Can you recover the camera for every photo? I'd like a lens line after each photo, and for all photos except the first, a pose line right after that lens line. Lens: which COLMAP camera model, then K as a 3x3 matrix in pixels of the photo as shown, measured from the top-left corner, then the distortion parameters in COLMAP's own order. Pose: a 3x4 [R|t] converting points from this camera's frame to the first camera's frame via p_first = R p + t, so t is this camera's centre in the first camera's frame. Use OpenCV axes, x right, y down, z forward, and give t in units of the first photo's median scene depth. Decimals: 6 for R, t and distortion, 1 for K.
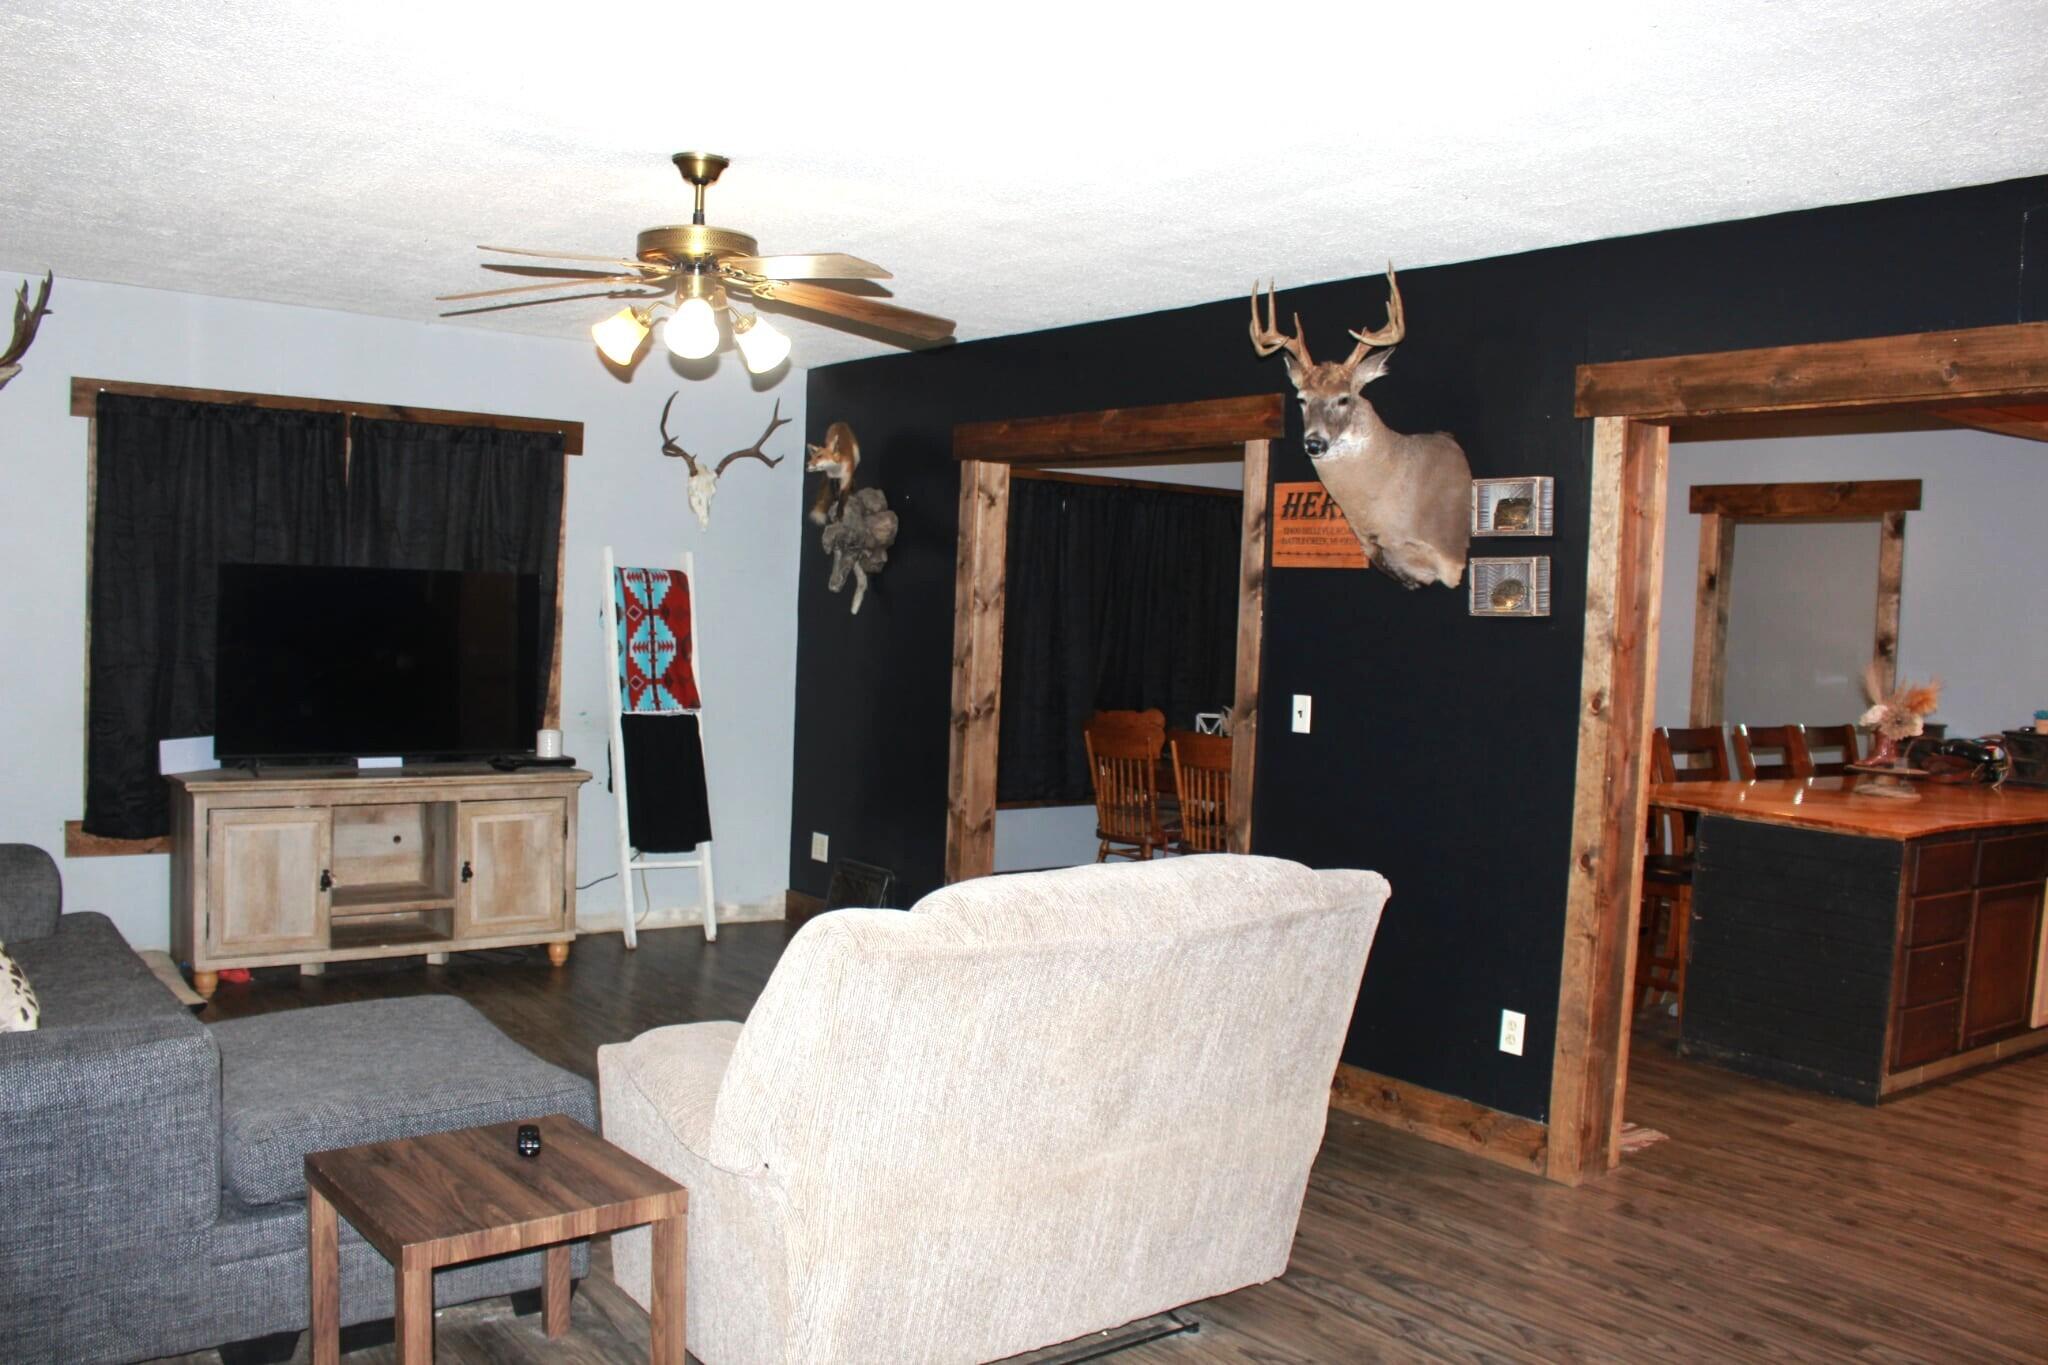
lens RADIAL K [[1672.3, 0, 969.9], [0, 1672.3, 688.4], [0, 0, 1]] dist [-0.165131, 0.155946]
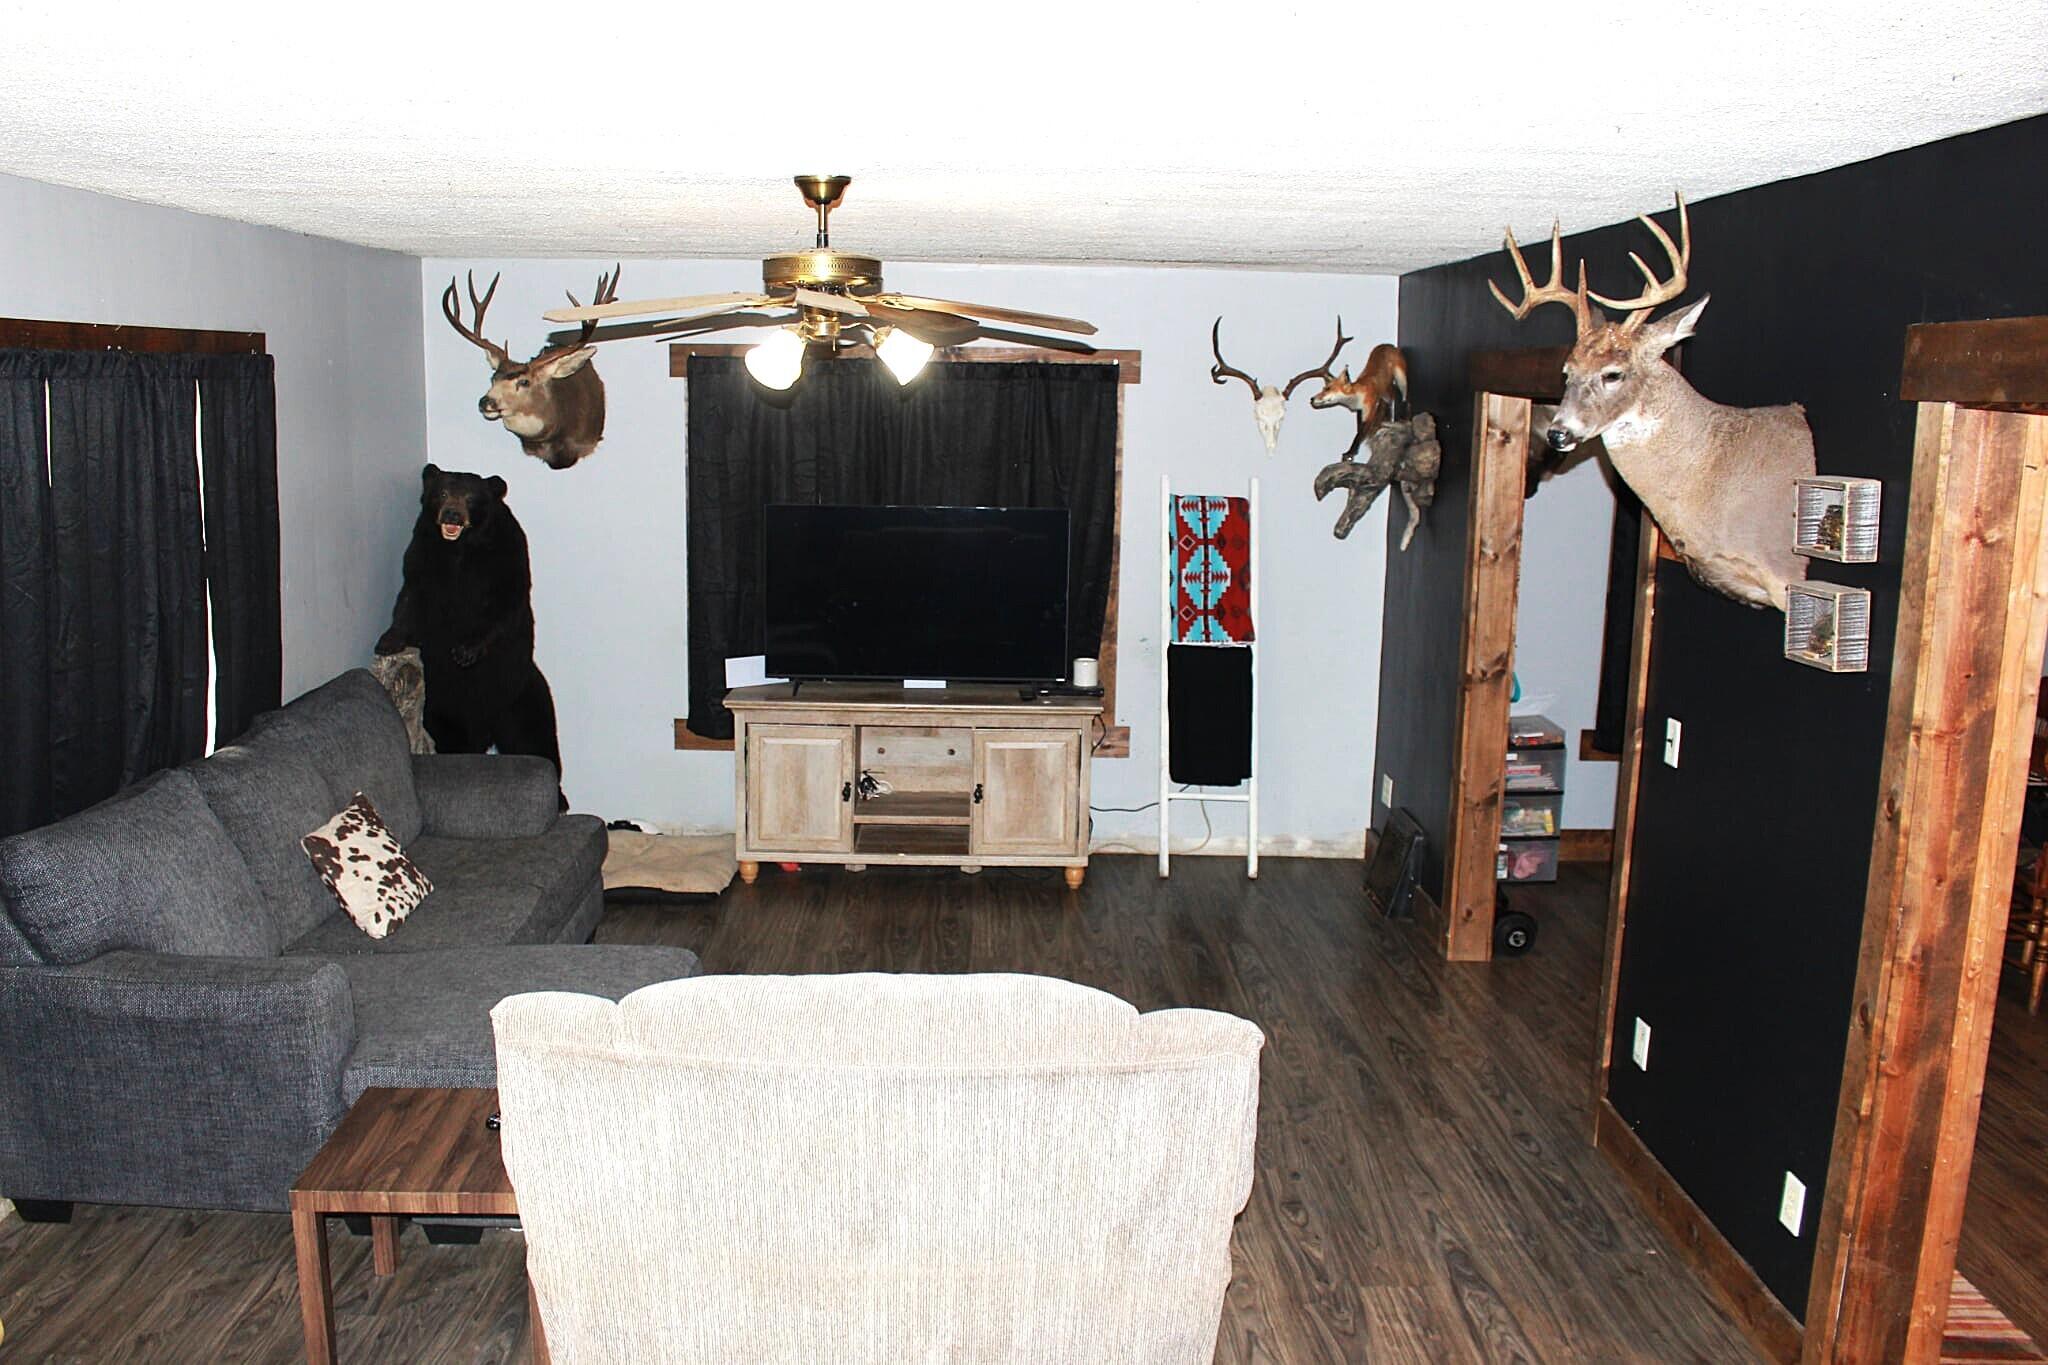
lens RADIAL K [[1672.3, 0, 969.9], [0, 1672.3, 688.4], [0, 0, 1]] dist [-0.165131, 0.155946]
pose [[0.807280, 0.079221, -0.584827, 0.301403], [-0.015163, 0.993407, 0.113637, -0.075189], [0.589973, -0.082869, 0.803159, 0.128879]]
